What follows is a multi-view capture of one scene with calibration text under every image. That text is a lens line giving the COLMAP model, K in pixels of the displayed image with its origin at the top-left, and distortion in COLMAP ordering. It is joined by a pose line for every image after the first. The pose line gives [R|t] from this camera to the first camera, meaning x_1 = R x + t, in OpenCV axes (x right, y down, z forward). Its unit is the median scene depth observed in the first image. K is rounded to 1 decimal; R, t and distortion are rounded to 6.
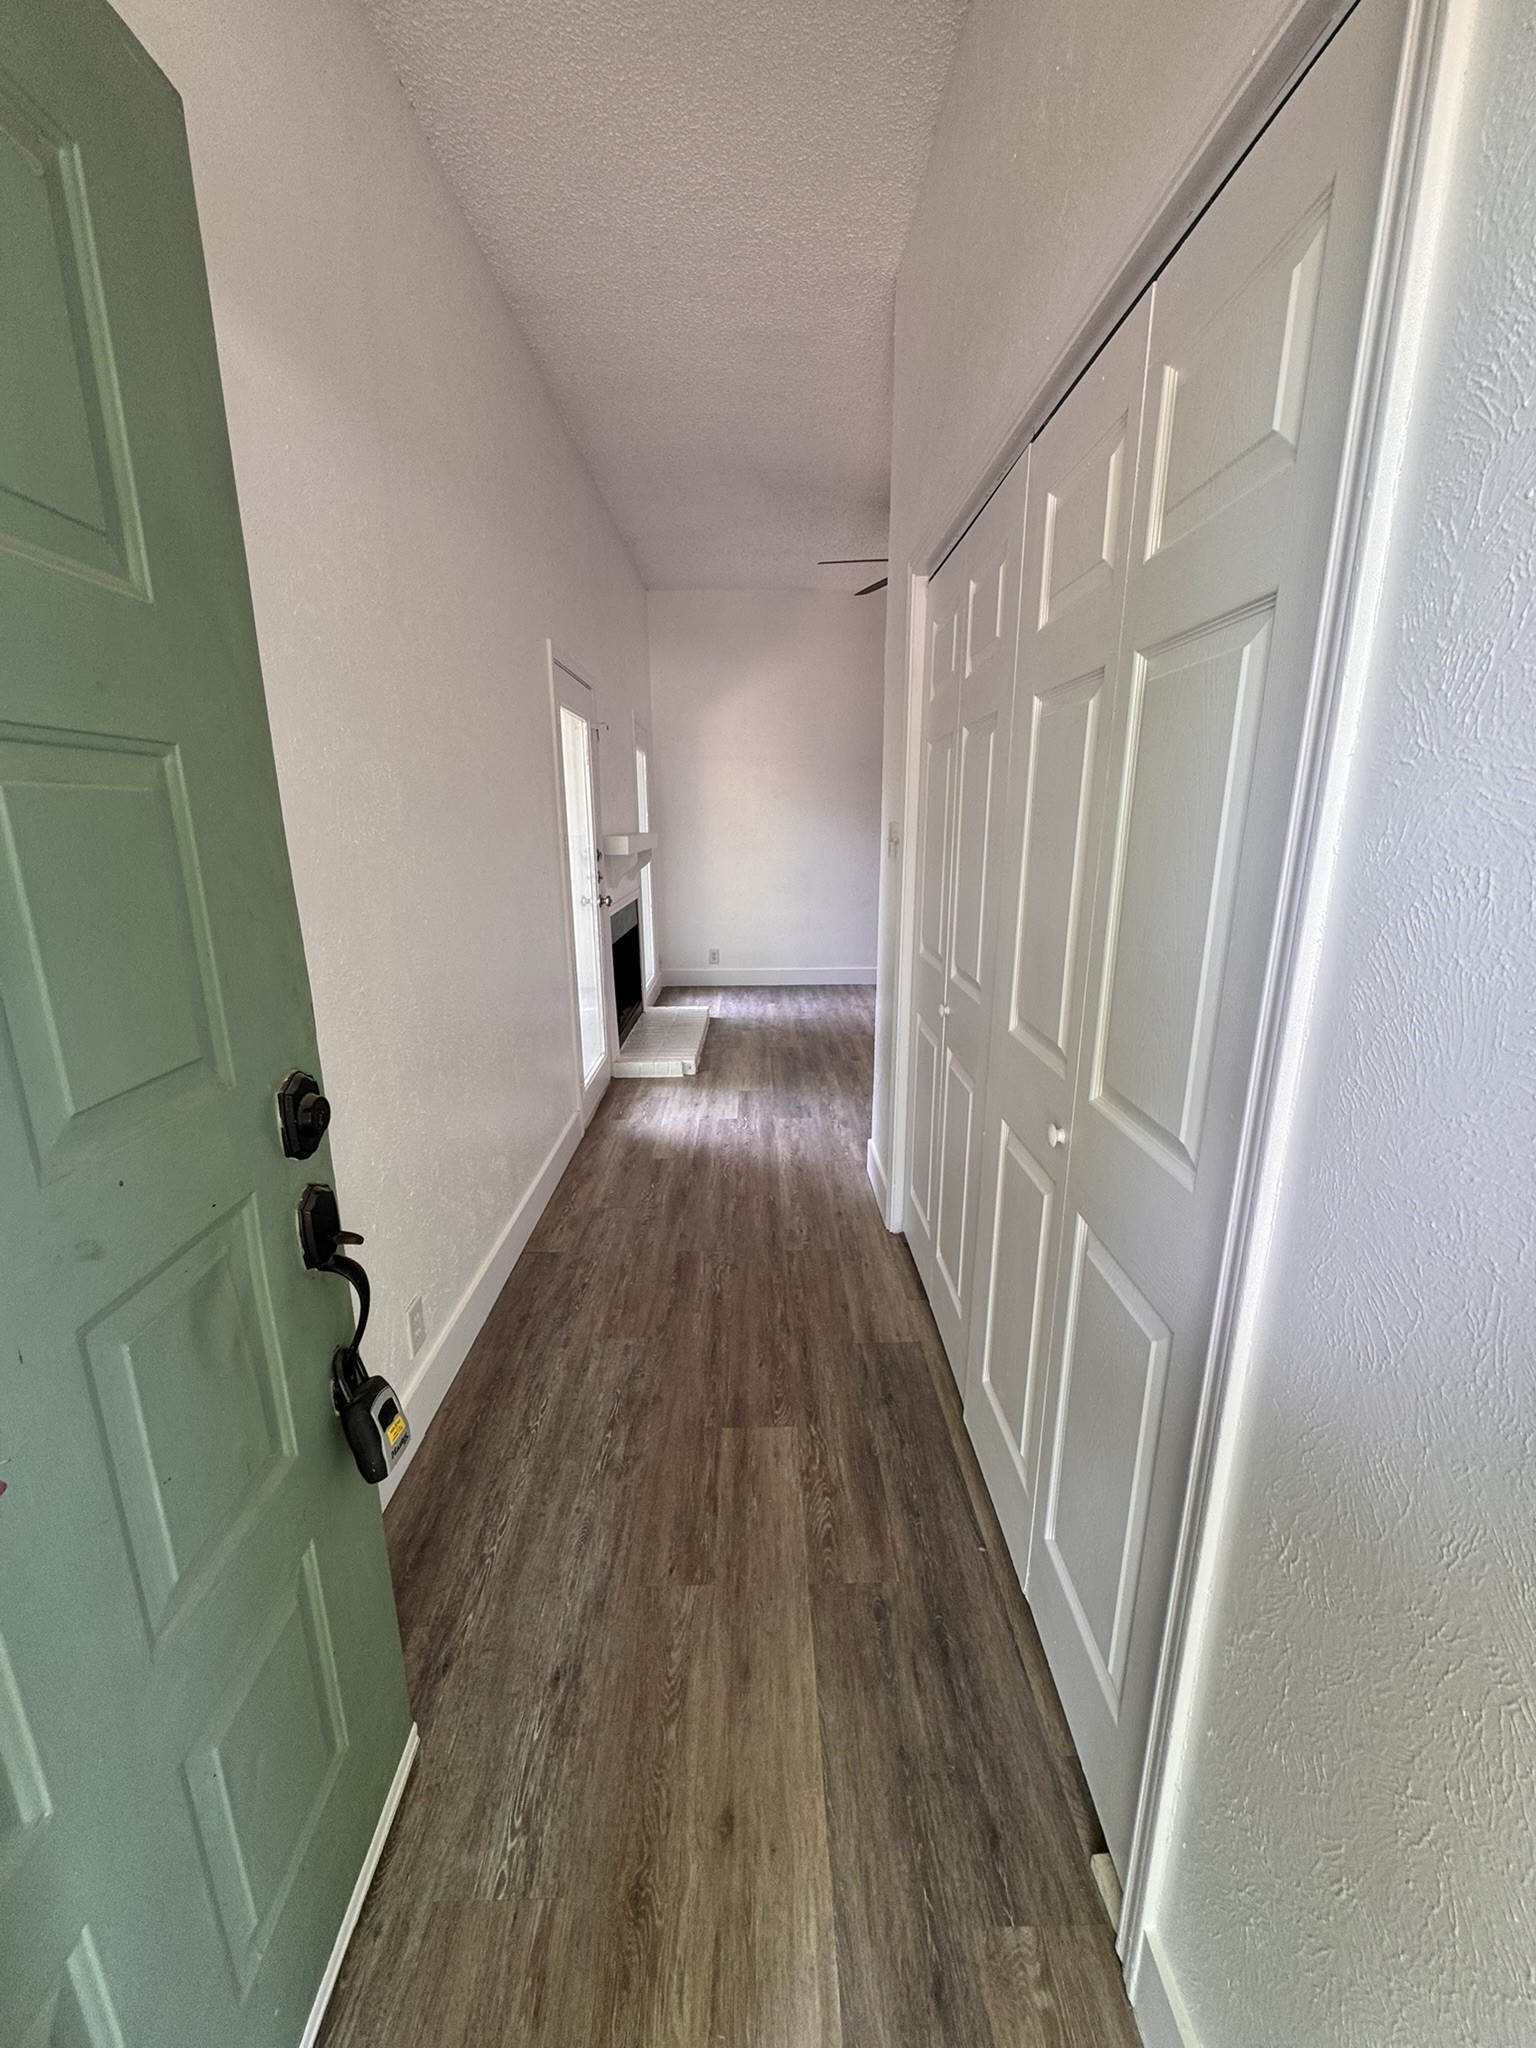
lens RADIAL K [[819.3, 0, 771.2], [0, 819.3, 1019.7], [0, 0, 1]] dist [0.001847, 0.000193]
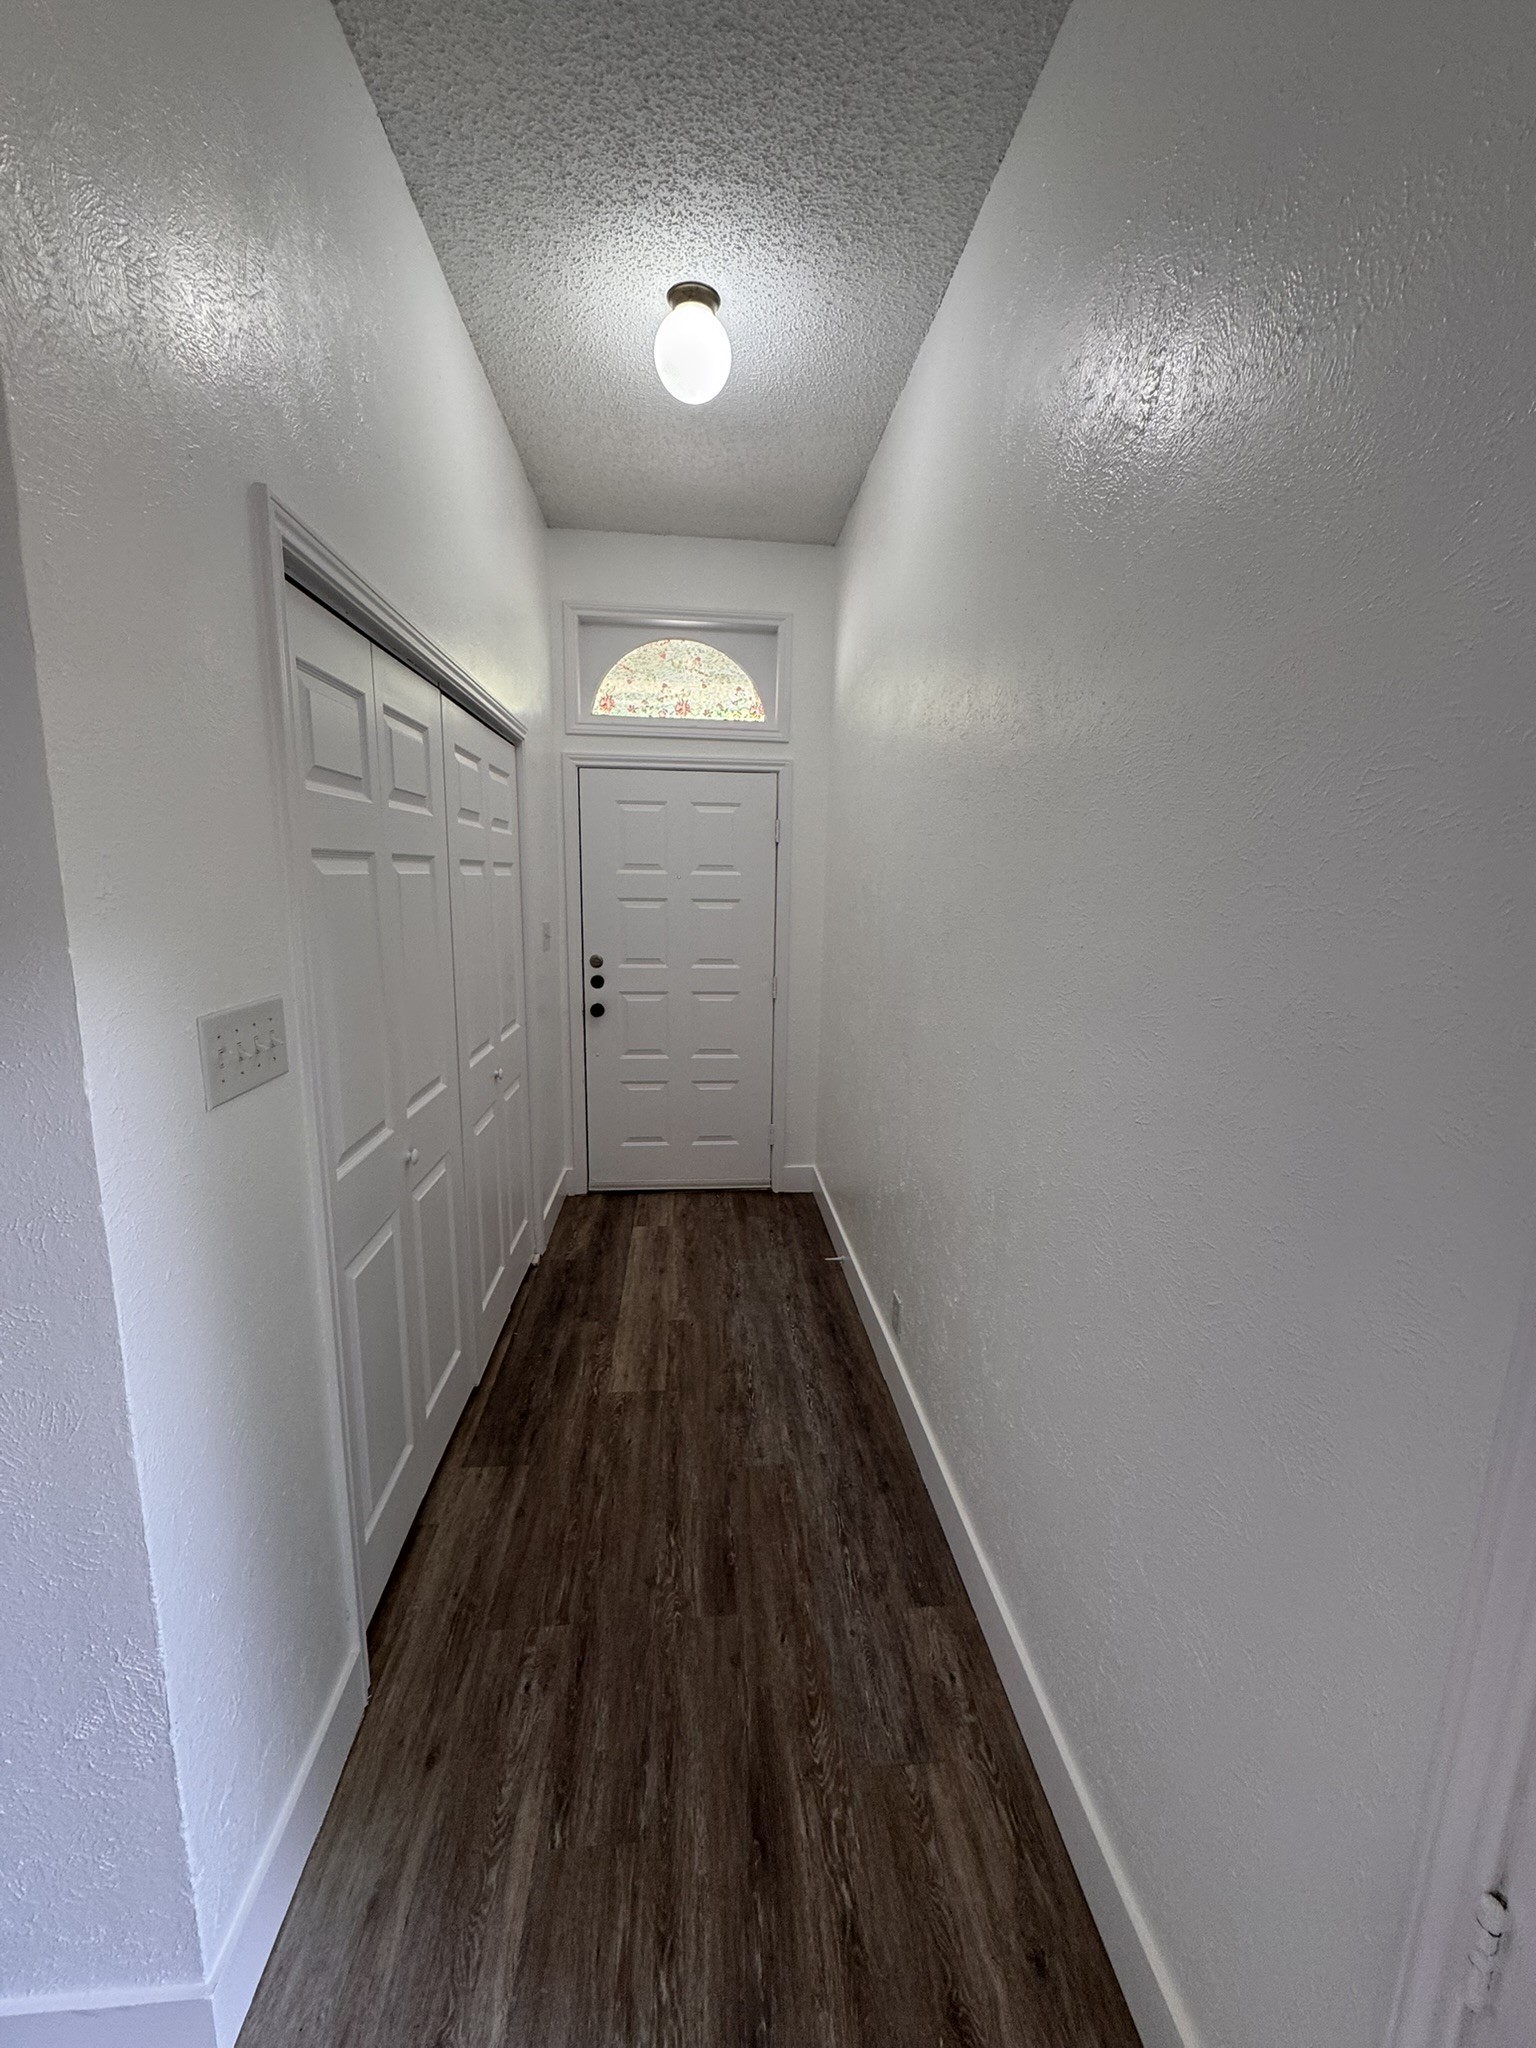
lens RADIAL K [[819.3, 0, 766.5], [0, 819.3, 1027.7], [0, 0, 1]] dist [0.001847, 0.000193]
pose [[-0.997384, -0.001791, -0.072257, -0.121810], [-0.031485, 0.910623, 0.412037, -0.556453], [0.065061, 0.413234, -0.908298, 1.898793]]
